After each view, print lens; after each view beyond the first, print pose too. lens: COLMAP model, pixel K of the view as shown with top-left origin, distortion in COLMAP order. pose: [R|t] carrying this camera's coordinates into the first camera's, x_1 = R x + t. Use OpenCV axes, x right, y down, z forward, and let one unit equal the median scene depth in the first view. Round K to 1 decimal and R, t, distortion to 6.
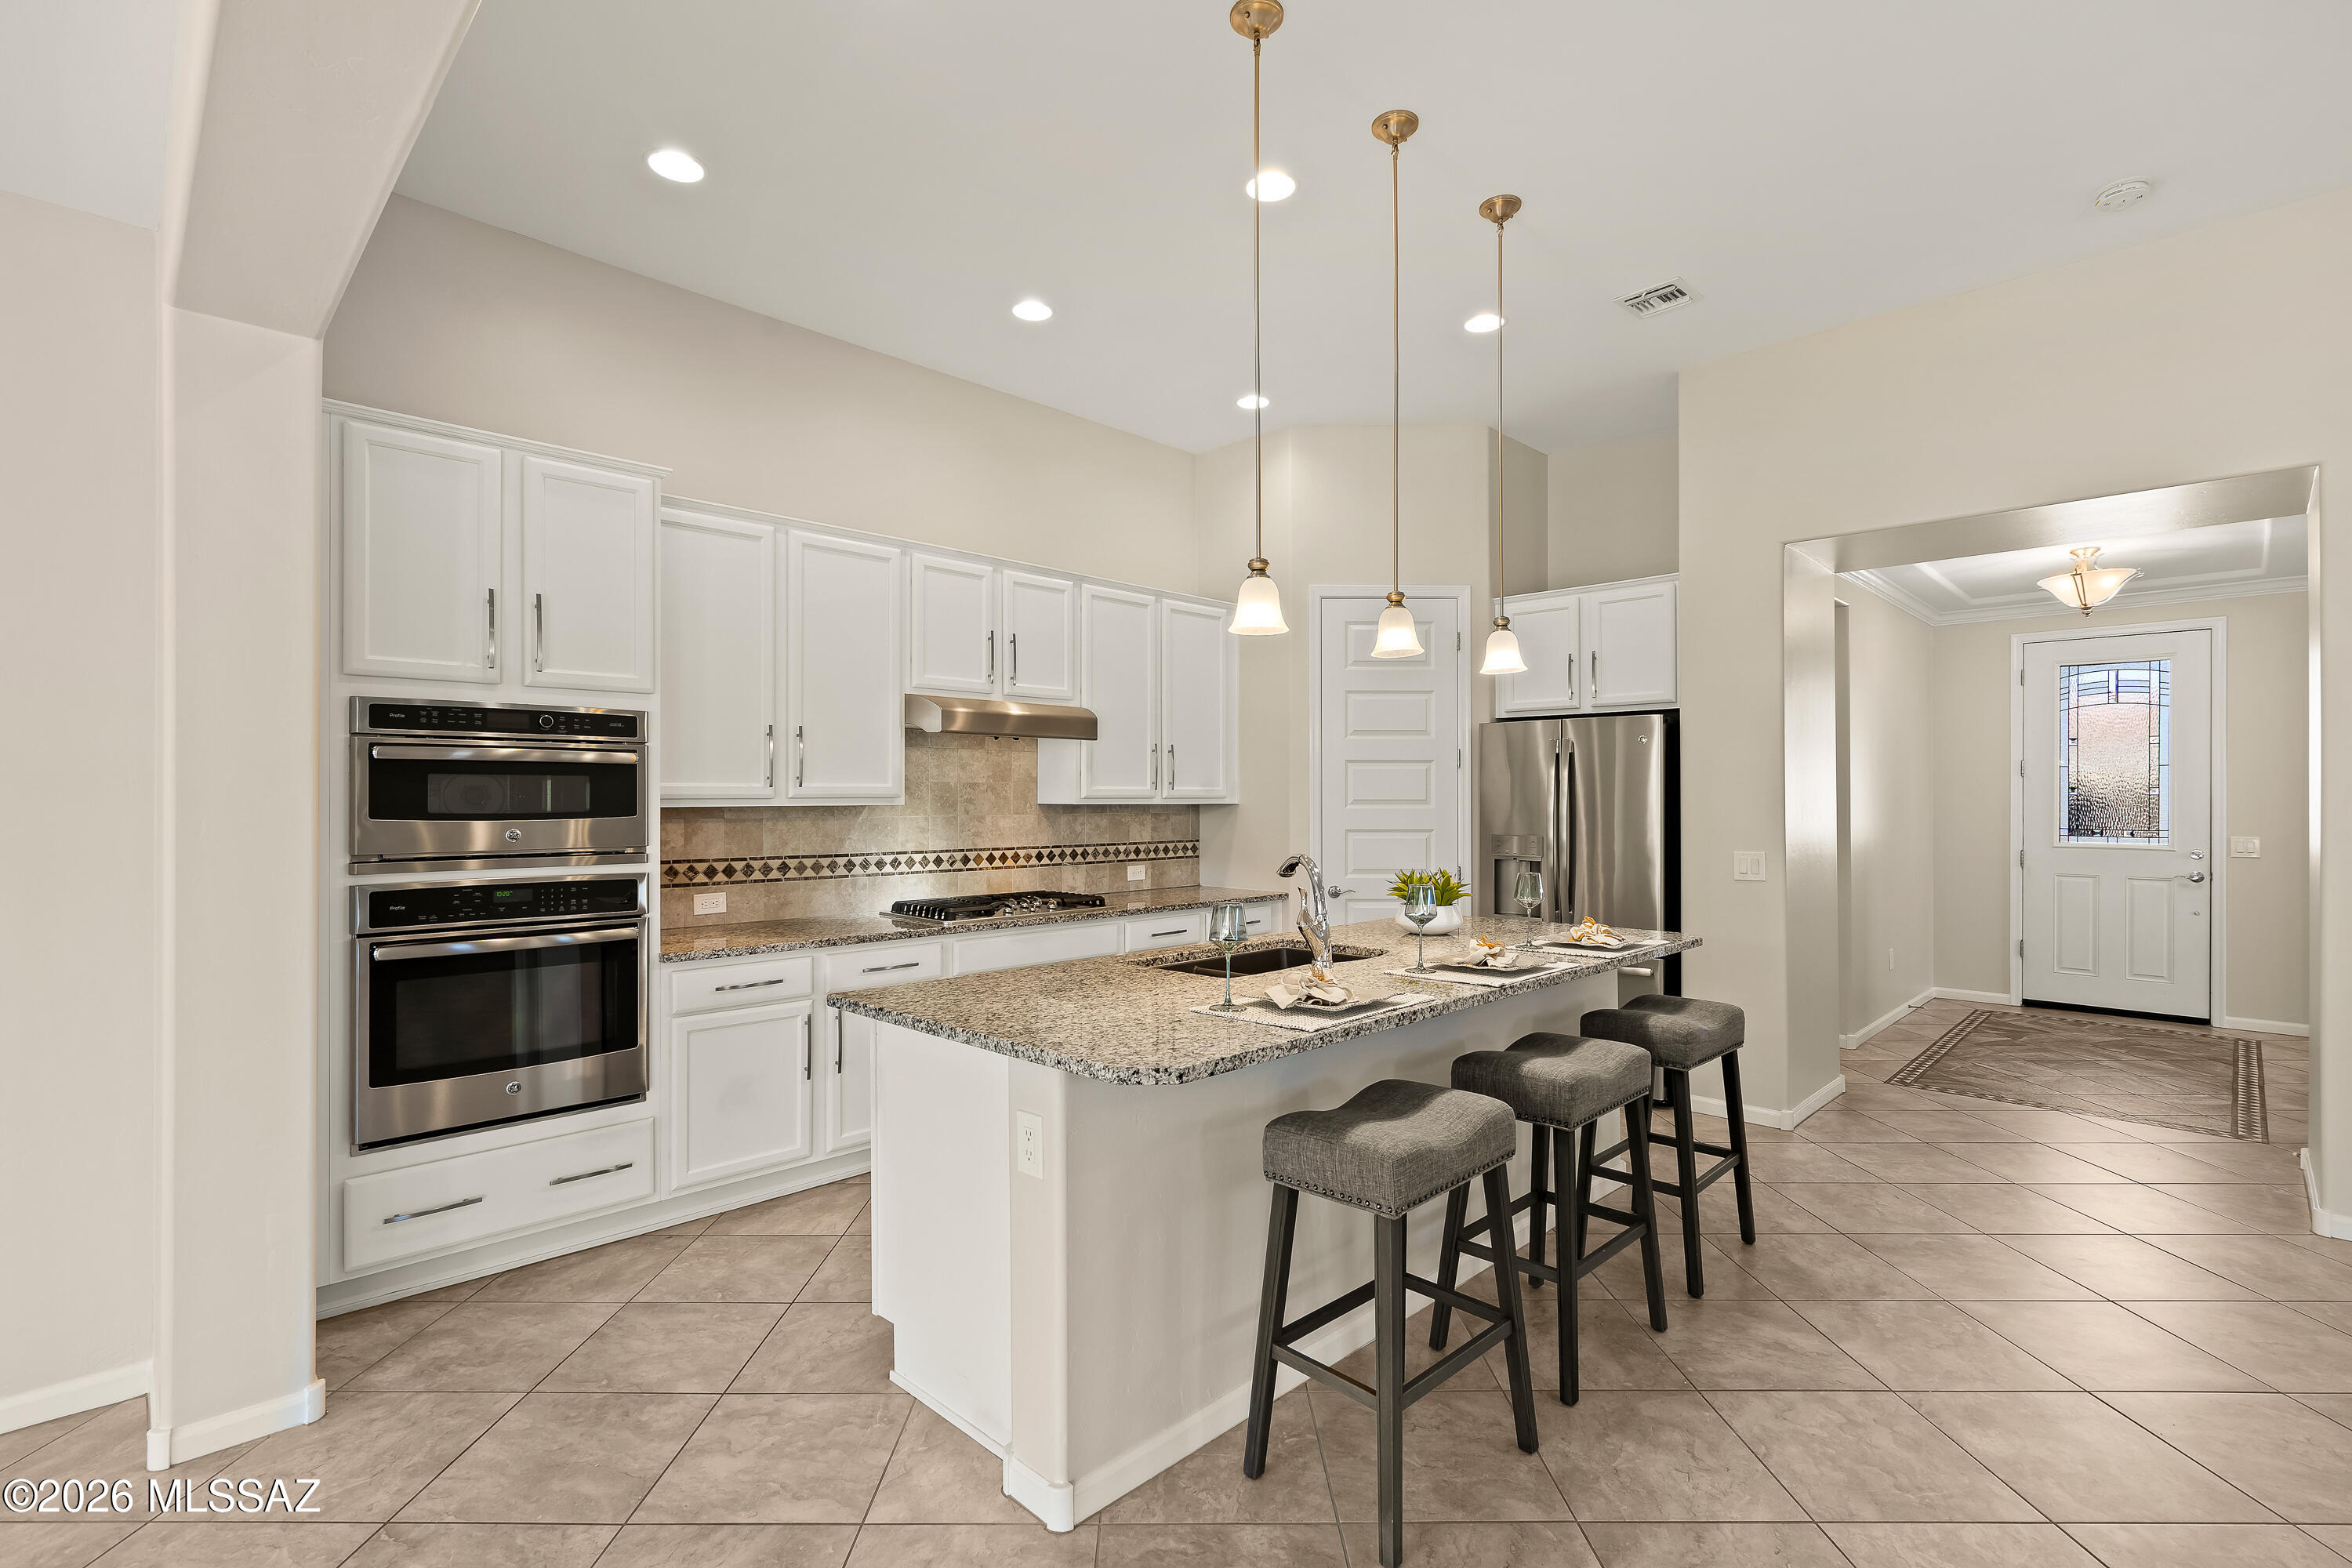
lens RADIAL K [[1070.5, 0, 1165.2], [0, 1070.5, 790.5], [0, 0, 1]] dist [-0.002658, 0.000275]
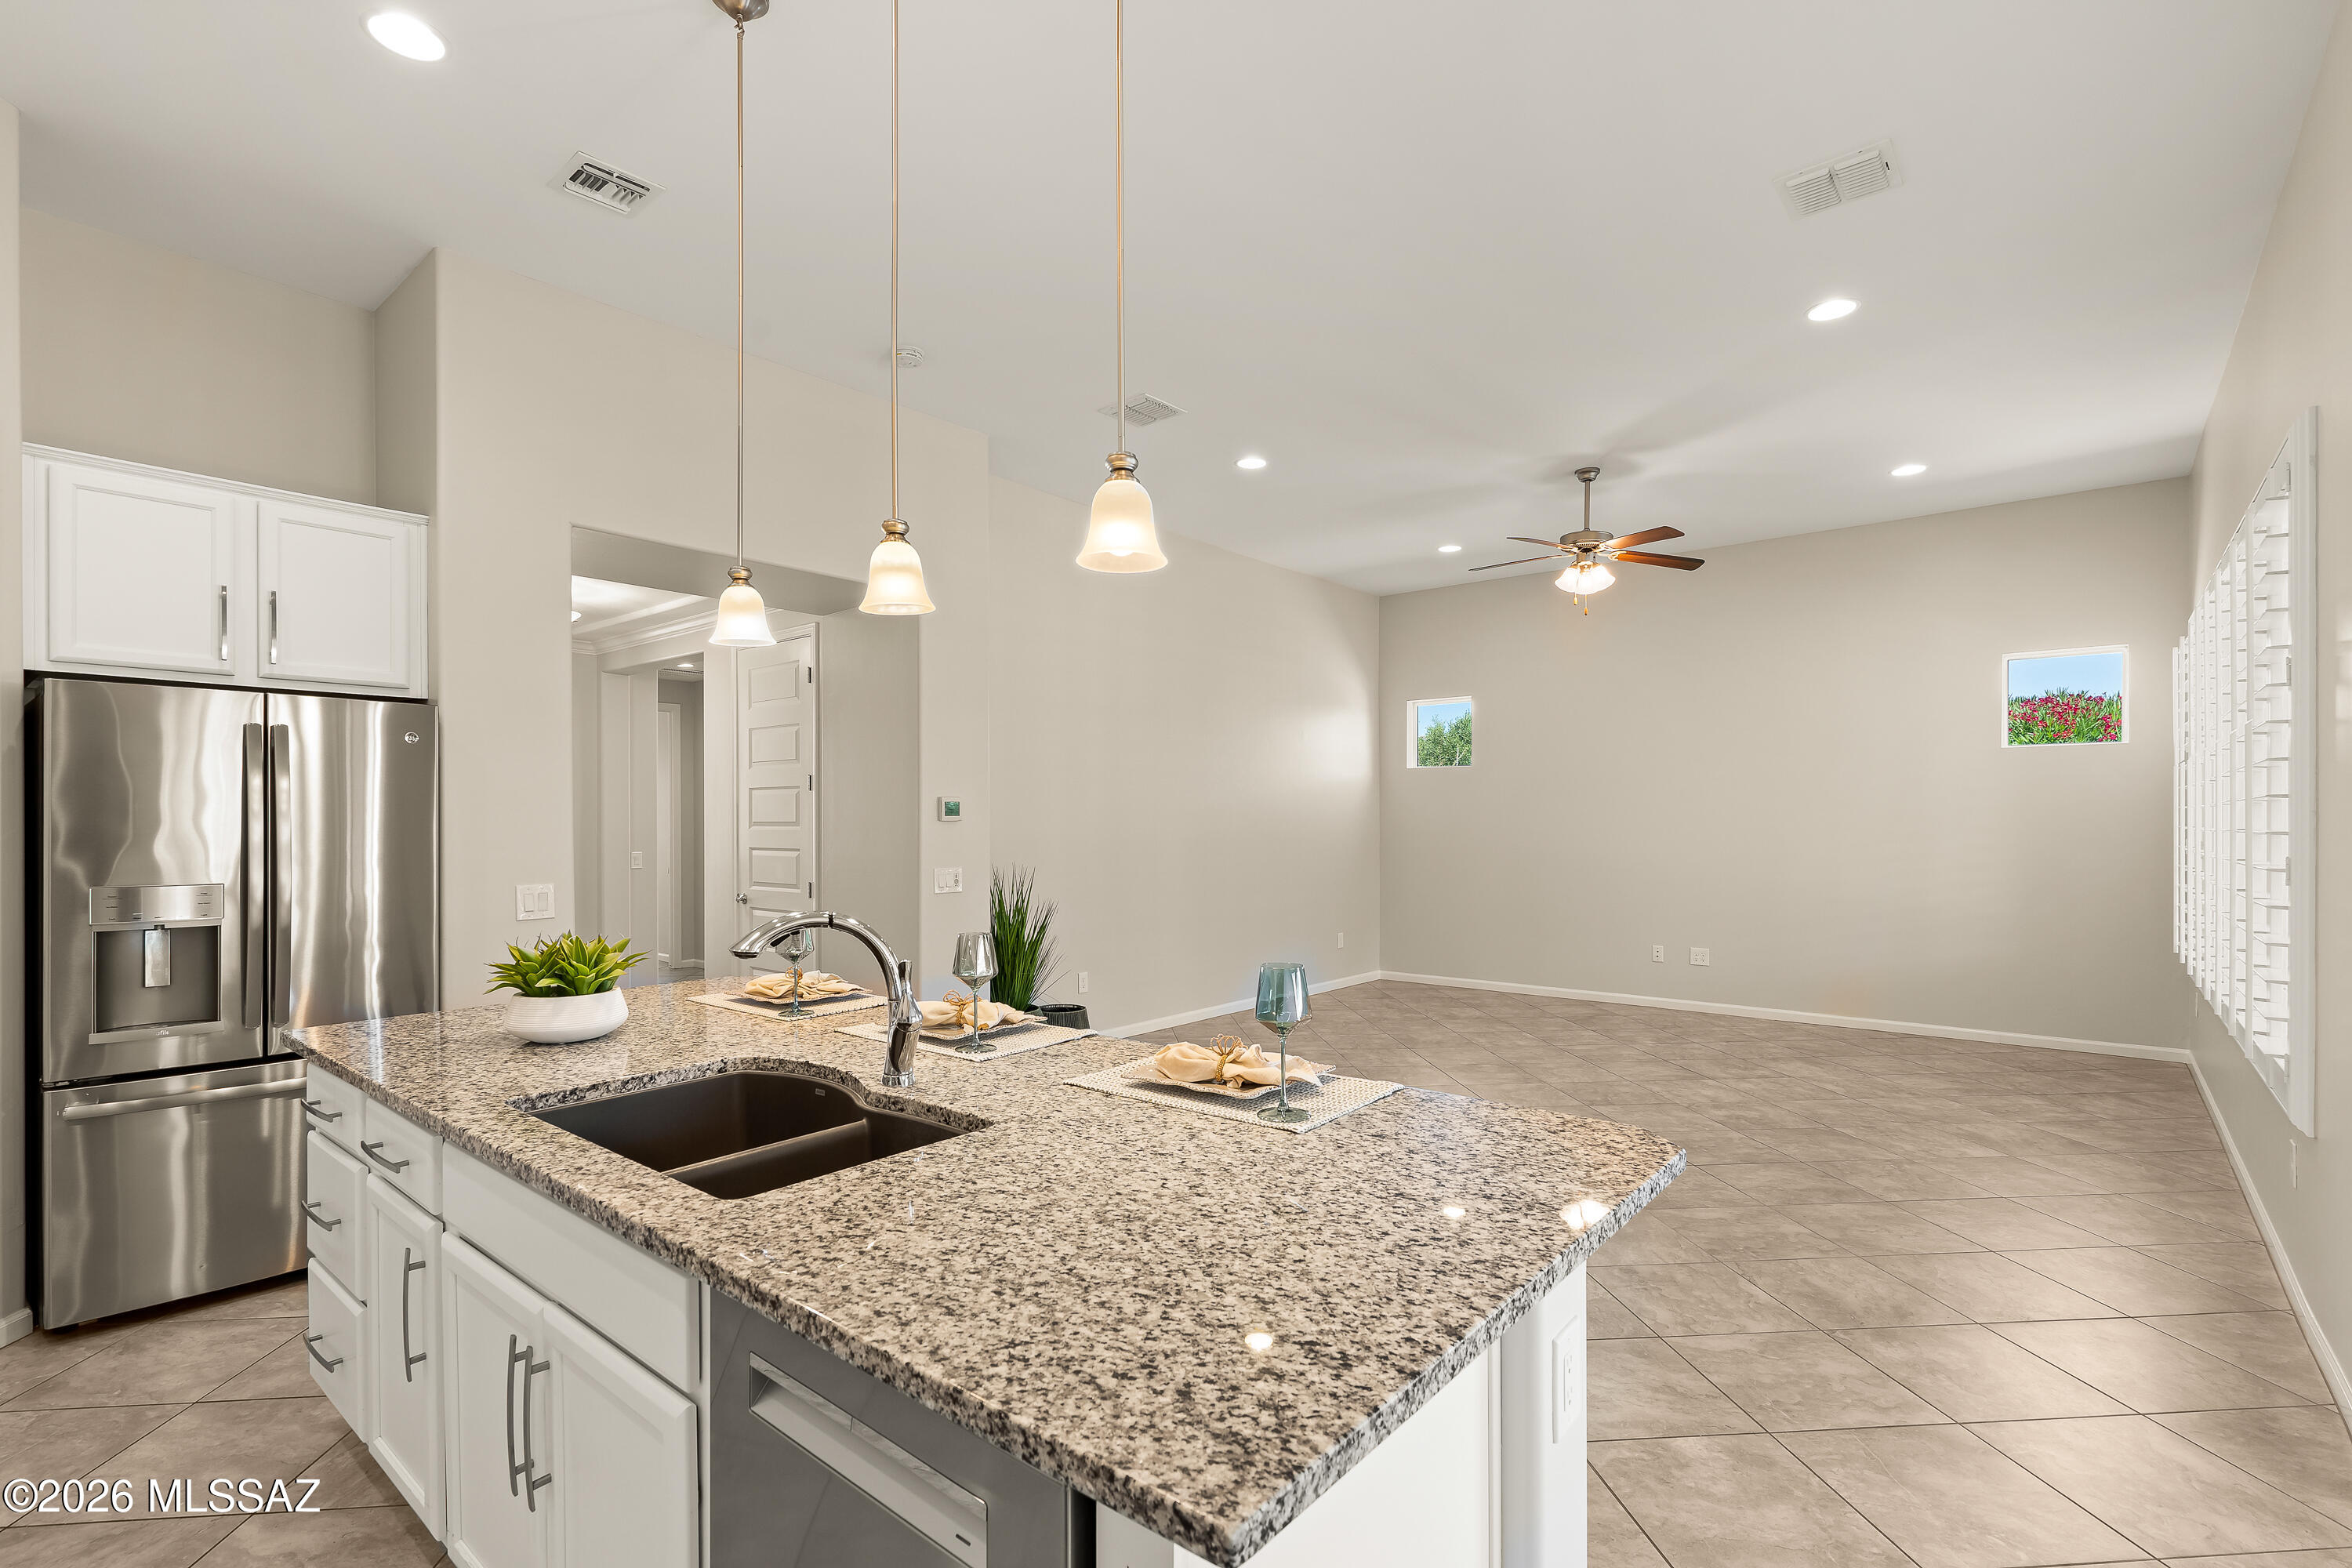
lens RADIAL K [[1087.5, 0, 1171.2], [0, 1087.5, 816.5], [0, 0, 1]] dist [-0.003470, 0.001124]
pose [[-0.084988, 0.004058, 0.996374, -0.324719], [-0.005004, 0.999977, -0.004499, 0.005909], [-0.996369, -0.005368, -0.084965, 0.562039]]
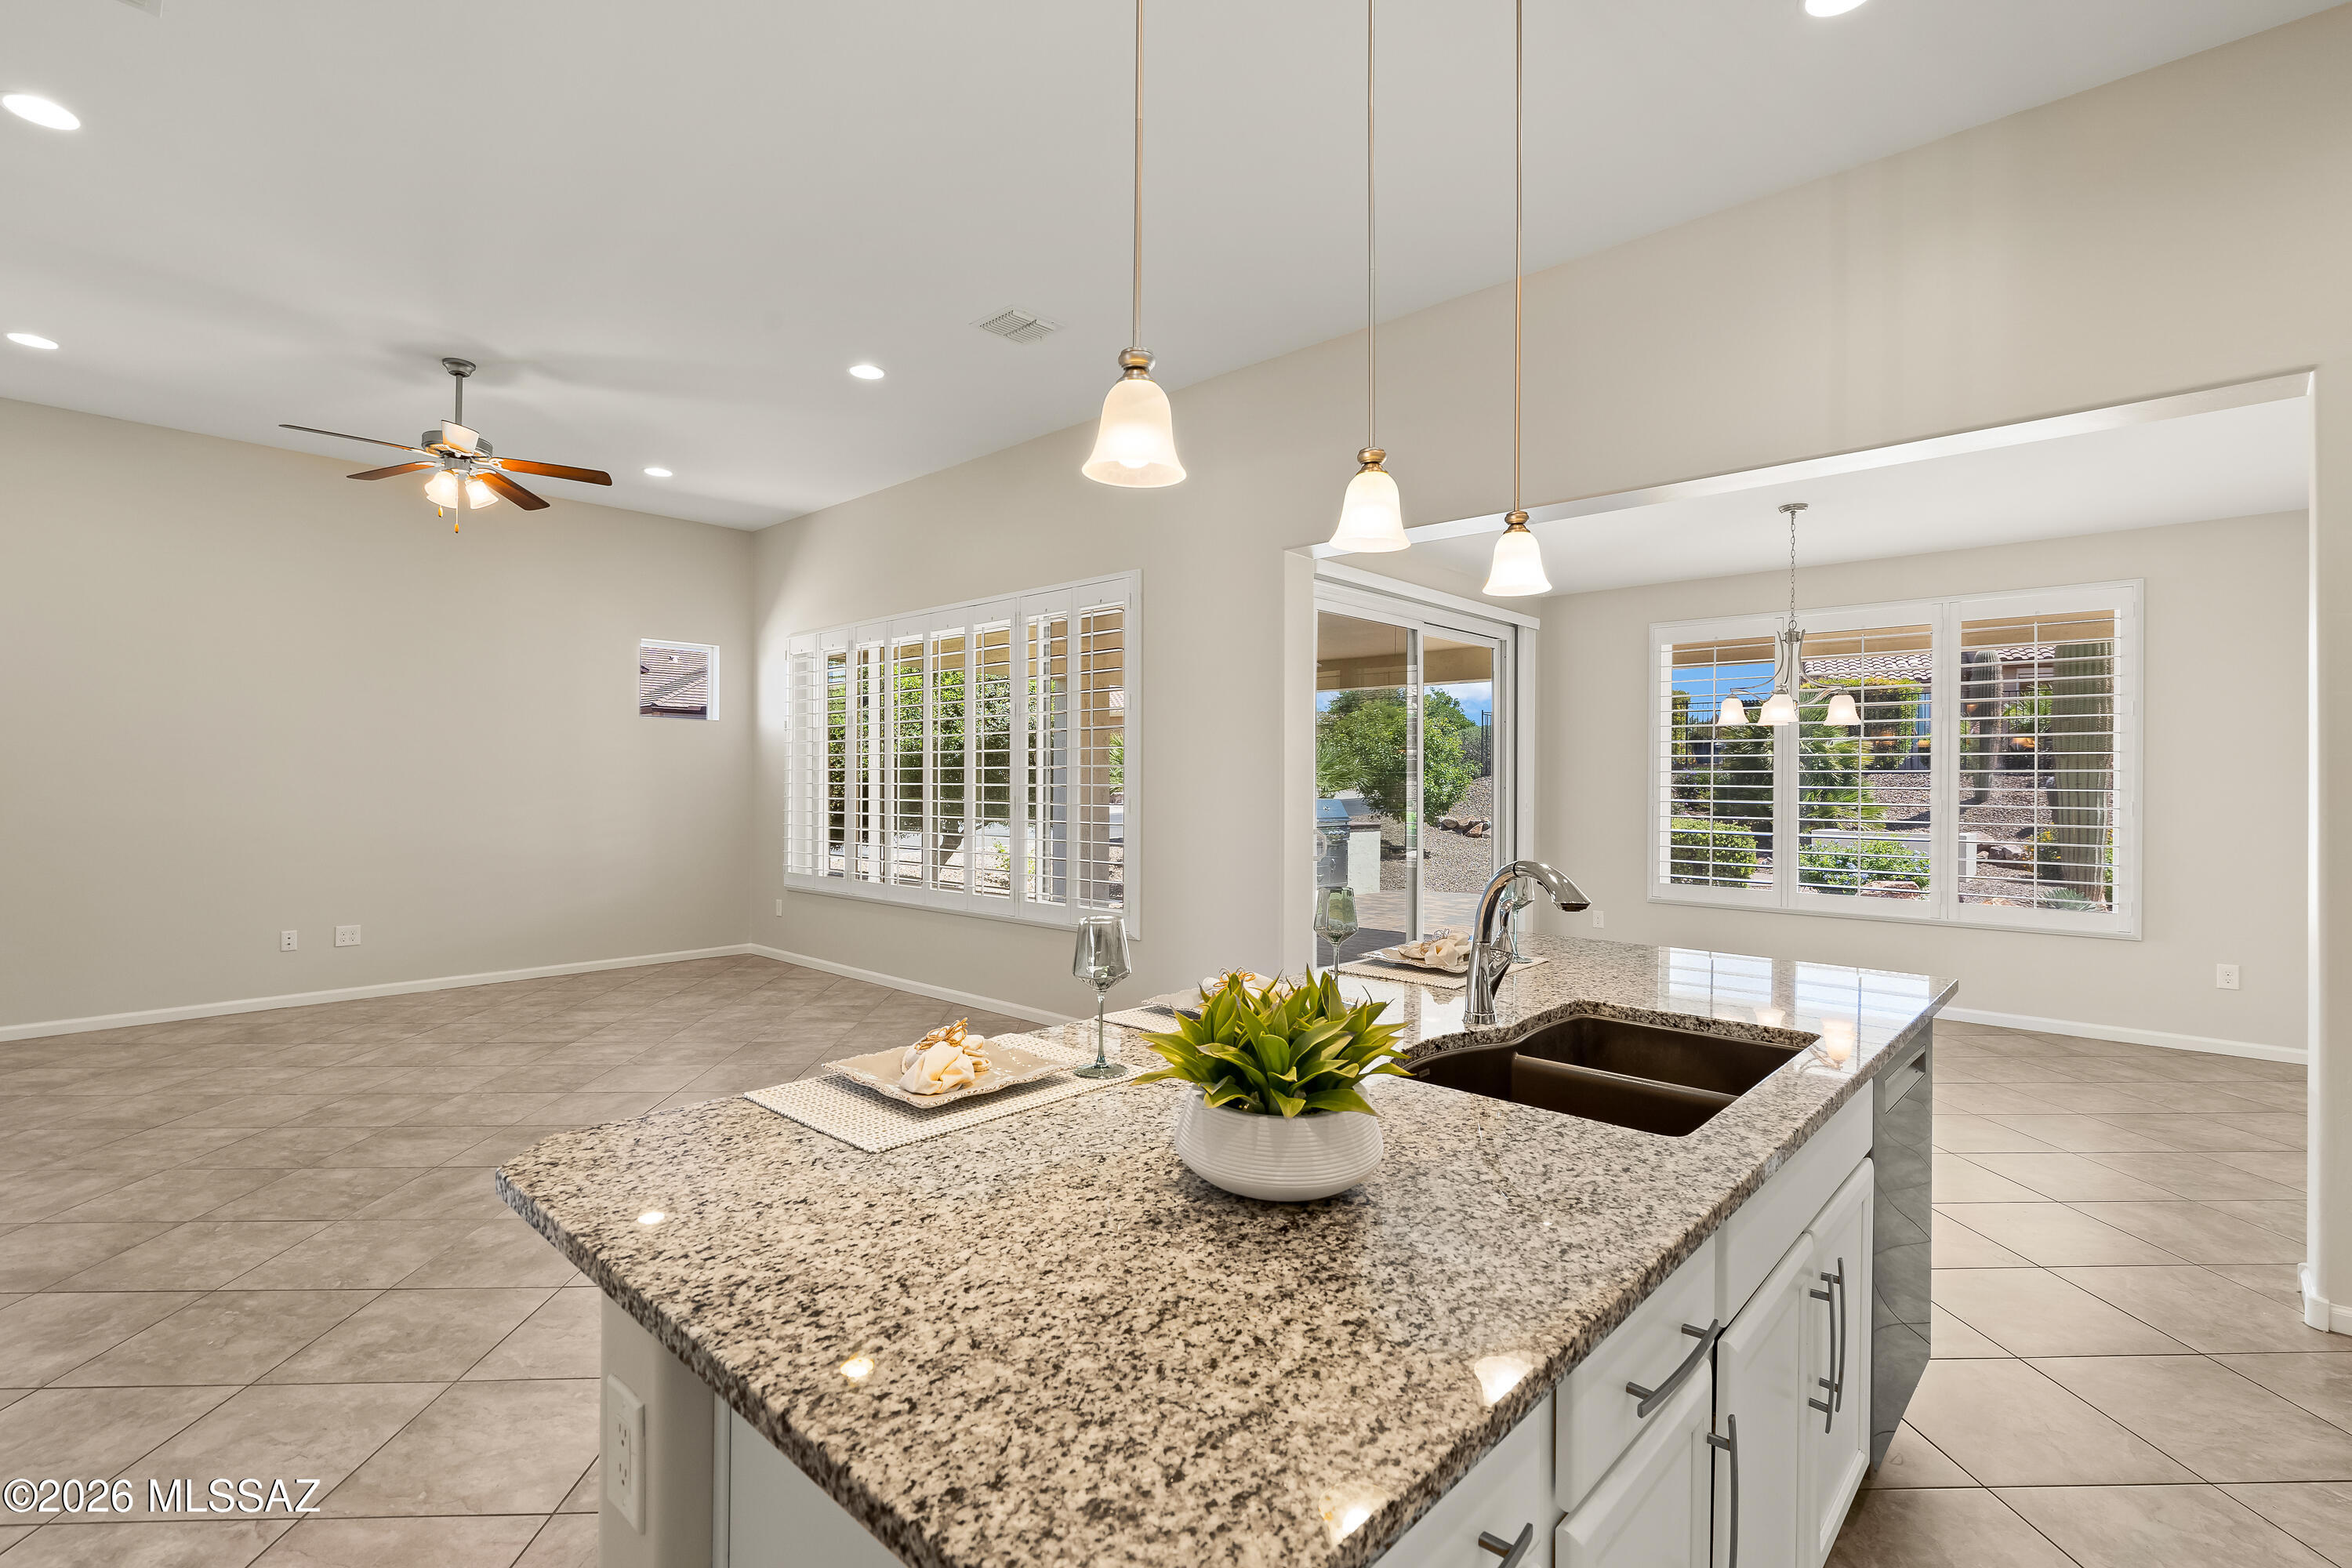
lens RADIAL K [[1078.2, 0, 1165.3], [0, 1078.2, 796.7], [0, 0, 1]] dist [0.000317, 0.001288]
pose [[-0.999557, -0.003647, -0.029521, 0.230984], [-0.003873, 0.999964, 0.007578, 0.008894], [0.029493, 0.007689, -0.999535, 1.054776]]
